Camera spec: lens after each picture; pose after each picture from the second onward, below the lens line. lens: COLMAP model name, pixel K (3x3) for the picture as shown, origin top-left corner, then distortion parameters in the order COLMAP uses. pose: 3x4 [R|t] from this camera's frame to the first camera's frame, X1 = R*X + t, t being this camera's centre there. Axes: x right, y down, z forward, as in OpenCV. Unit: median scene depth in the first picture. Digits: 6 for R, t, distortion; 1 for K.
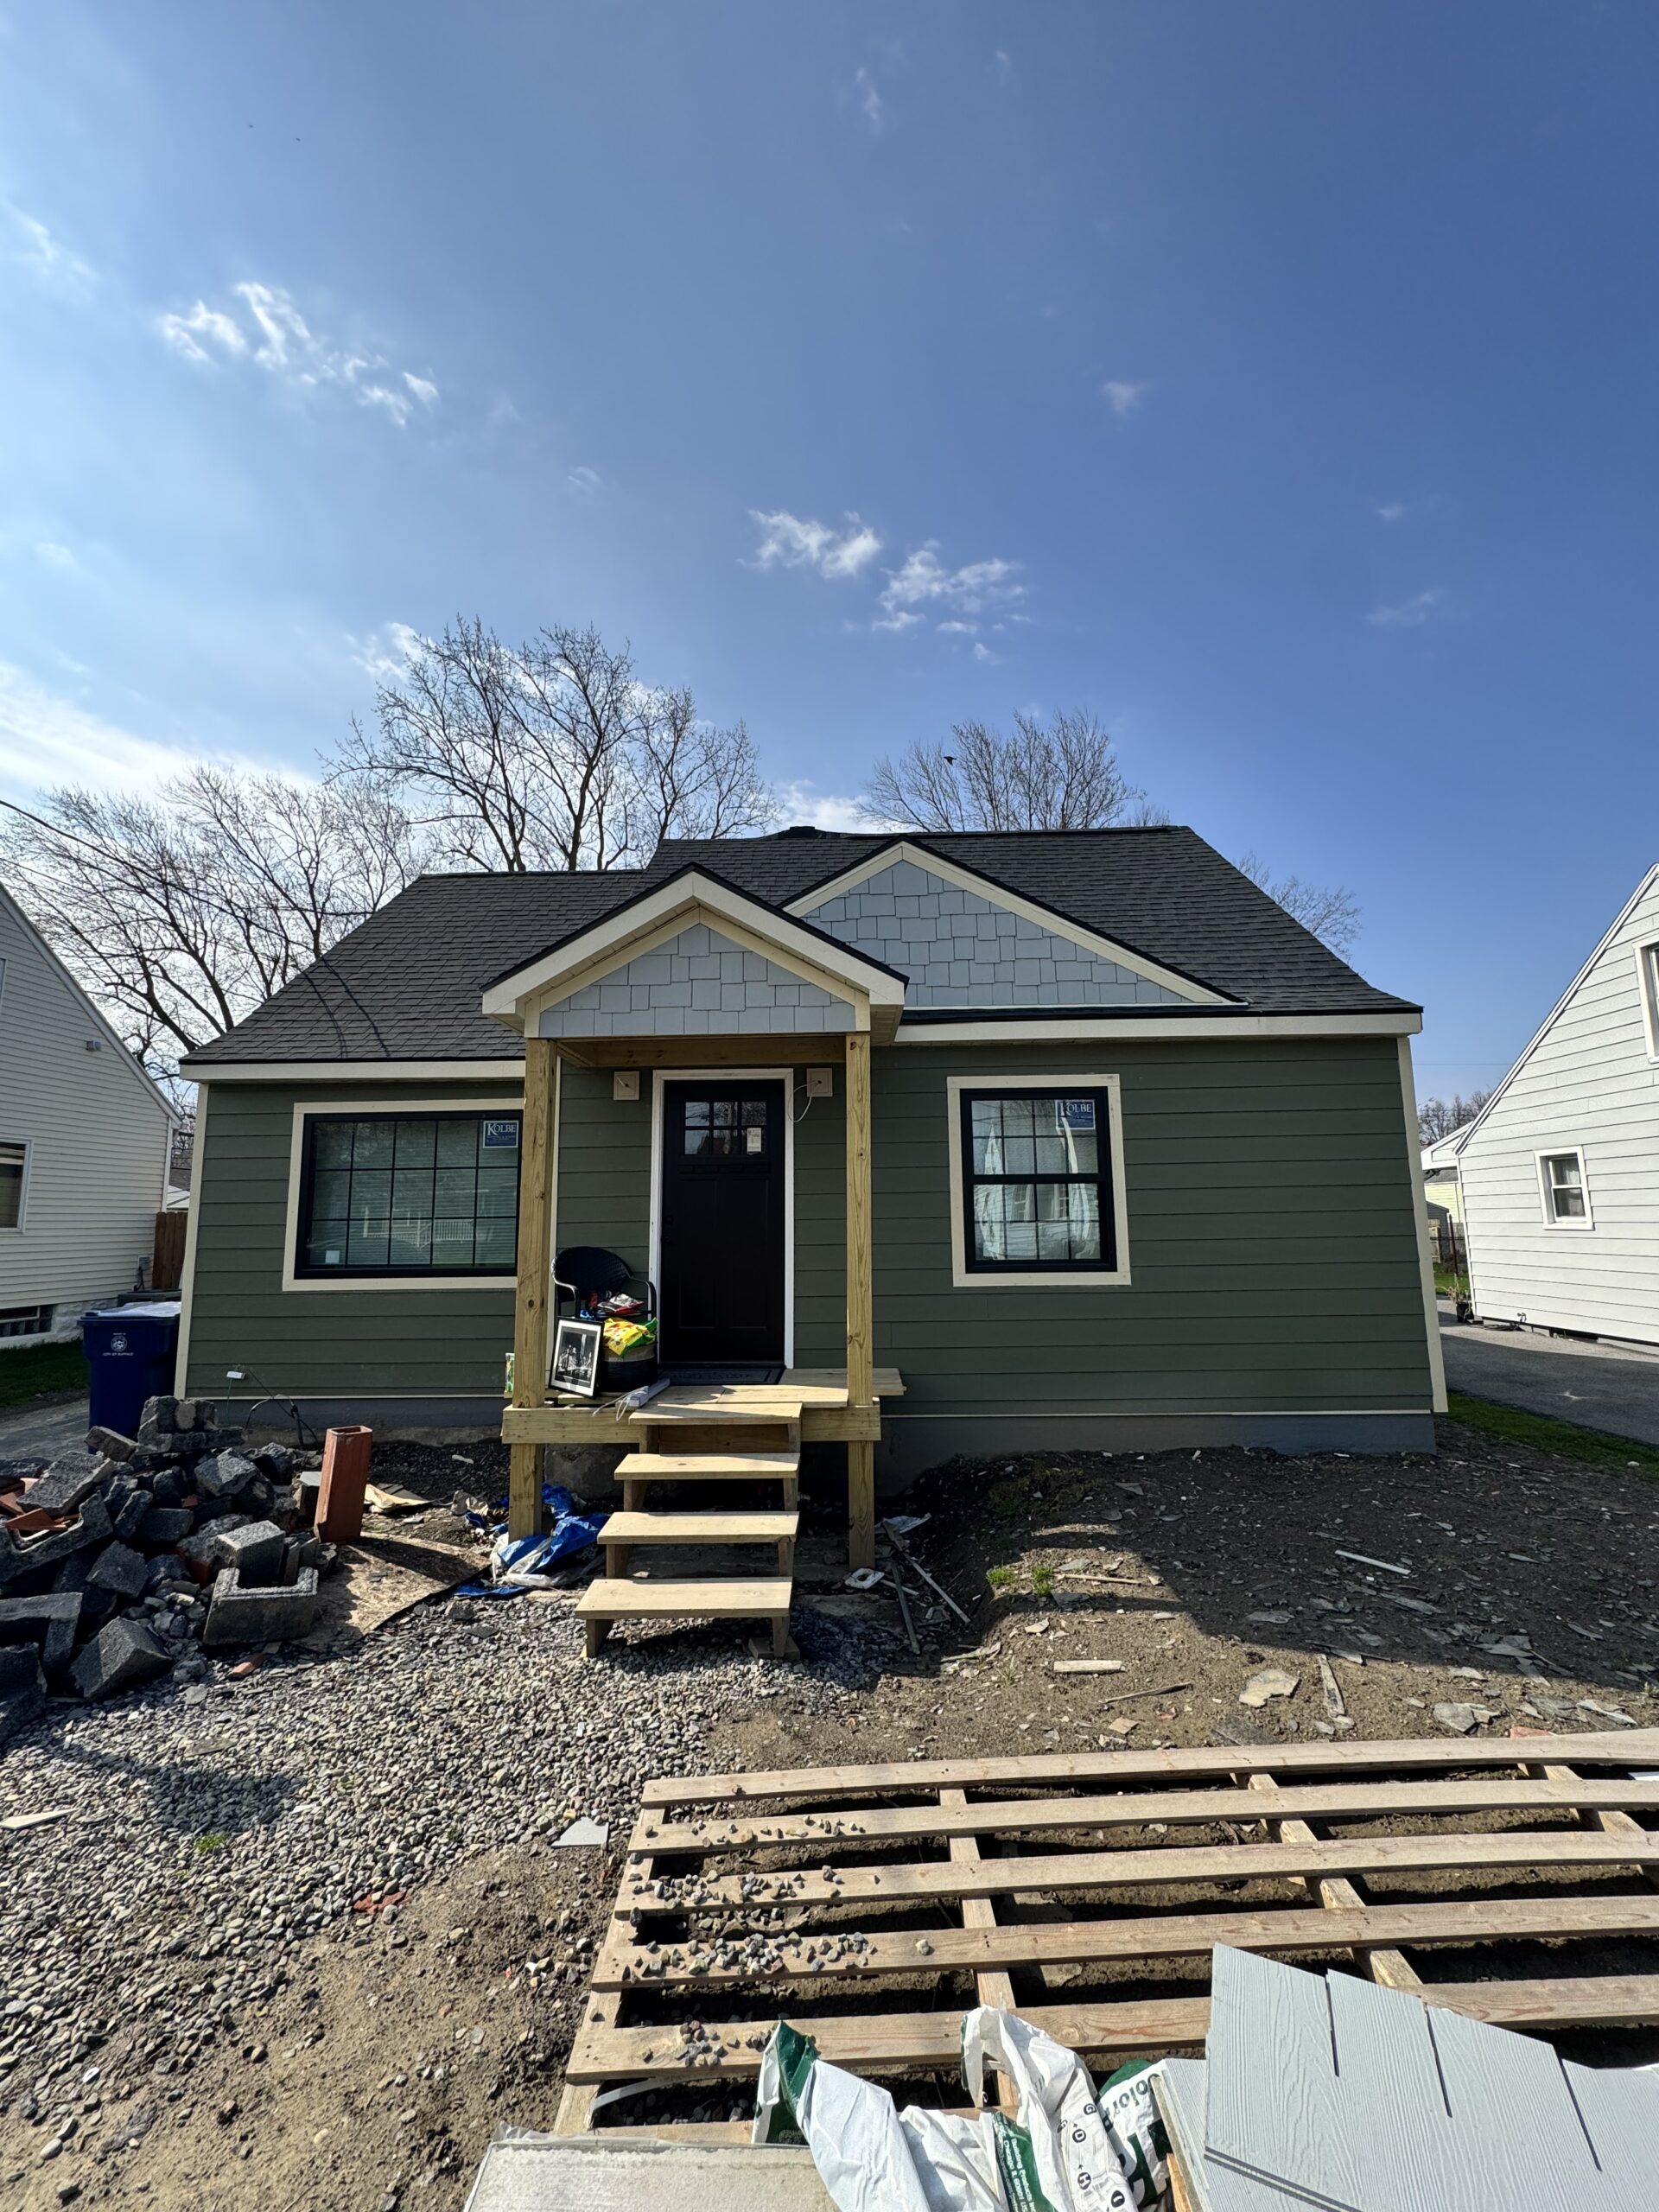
lens RADIAL K [[873.8, 0, 827.7], [0, 873.8, 1094.6], [0, 0, 1]] dist [0.001337, 0.000401]
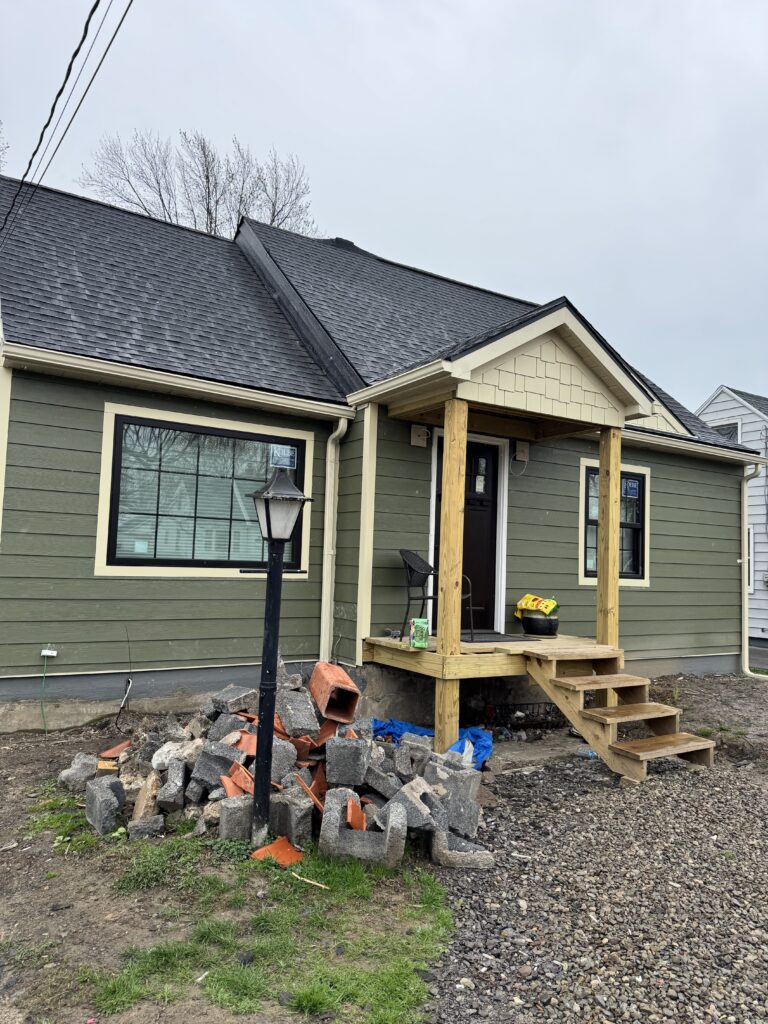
lens RADIAL K [[720.2, 0, 381.1], [0, 720.2, 511.3], [0, 0, 1]] dist [0.028436, -0.011123]
pose [[0.831639, 0.083439, 0.549012, -0.883265], [-0.122533, 0.991852, 0.034870, 0.076171], [-0.541629, -0.096272, 0.835087, 0.074861]]
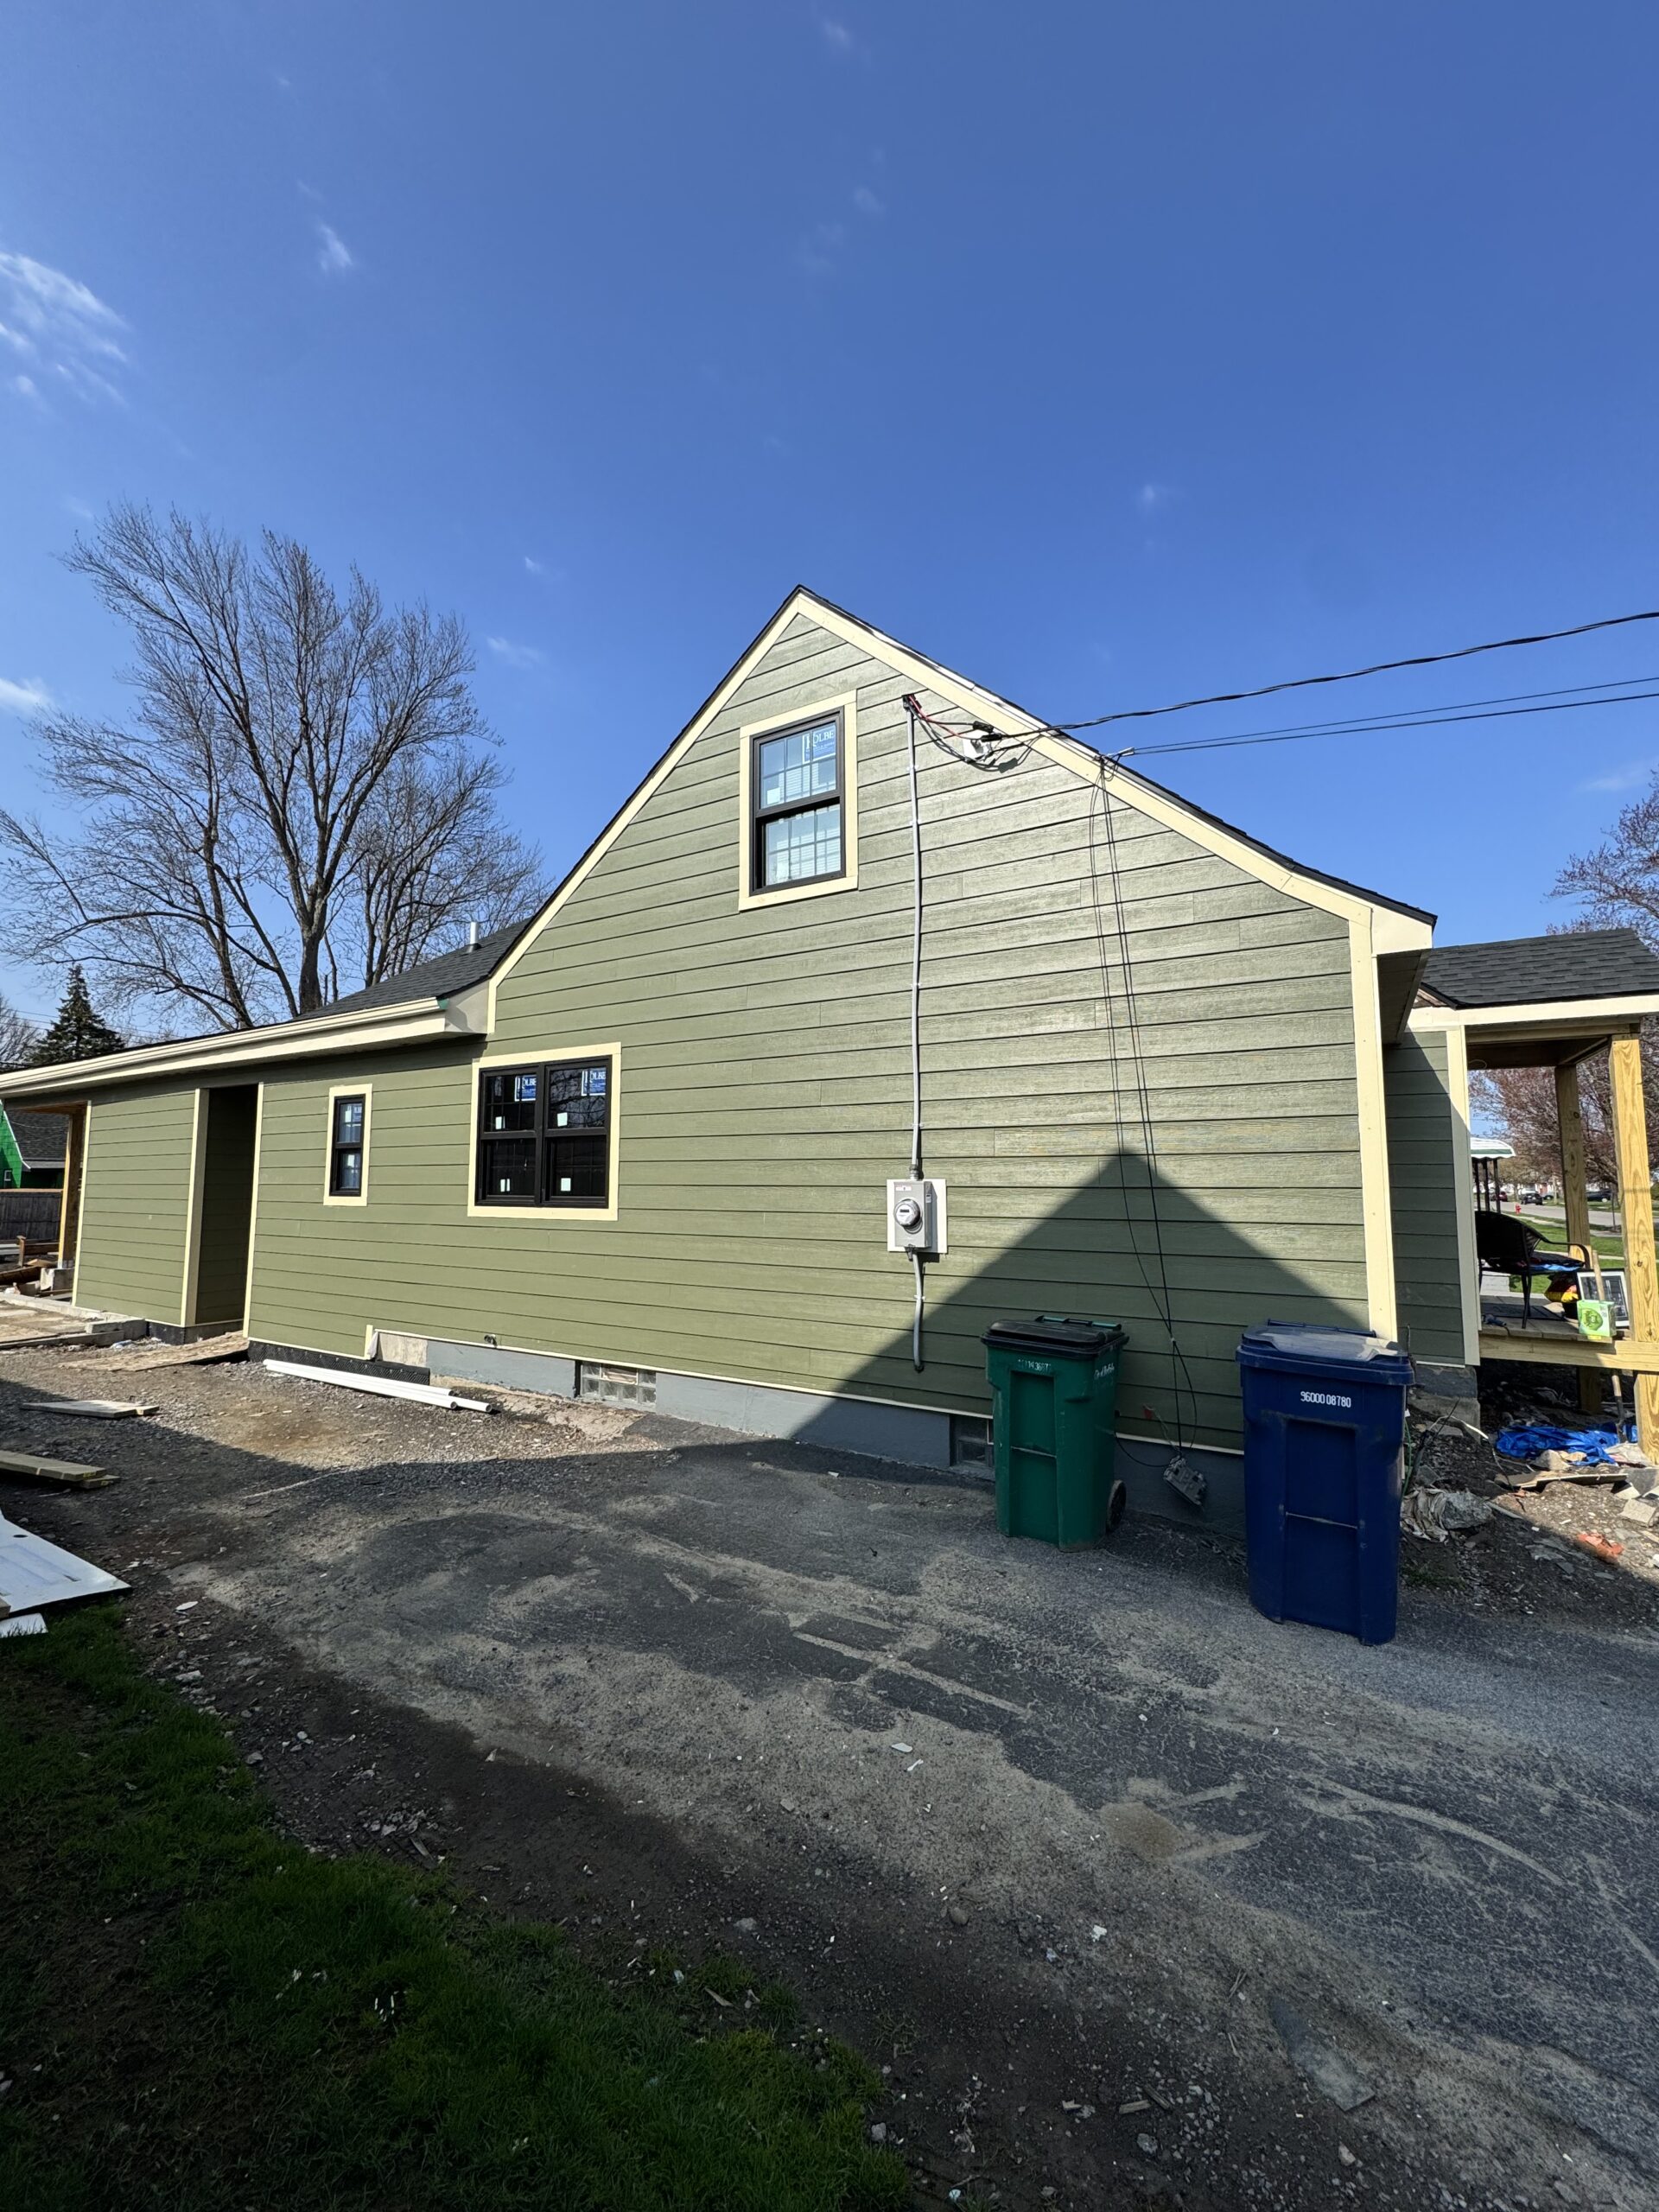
lens RADIAL K [[873.8, 0, 832.3], [0, 873.8, 1106.2], [0, 0, 1]] dist [0.001337, 0.000401]
pose [[0.478066, 0.099720, 0.872644, -1.594670], [-0.135704, 0.989990, -0.038786, 0.187988], [-0.867777, -0.099879, 0.486813, 1.197228]]
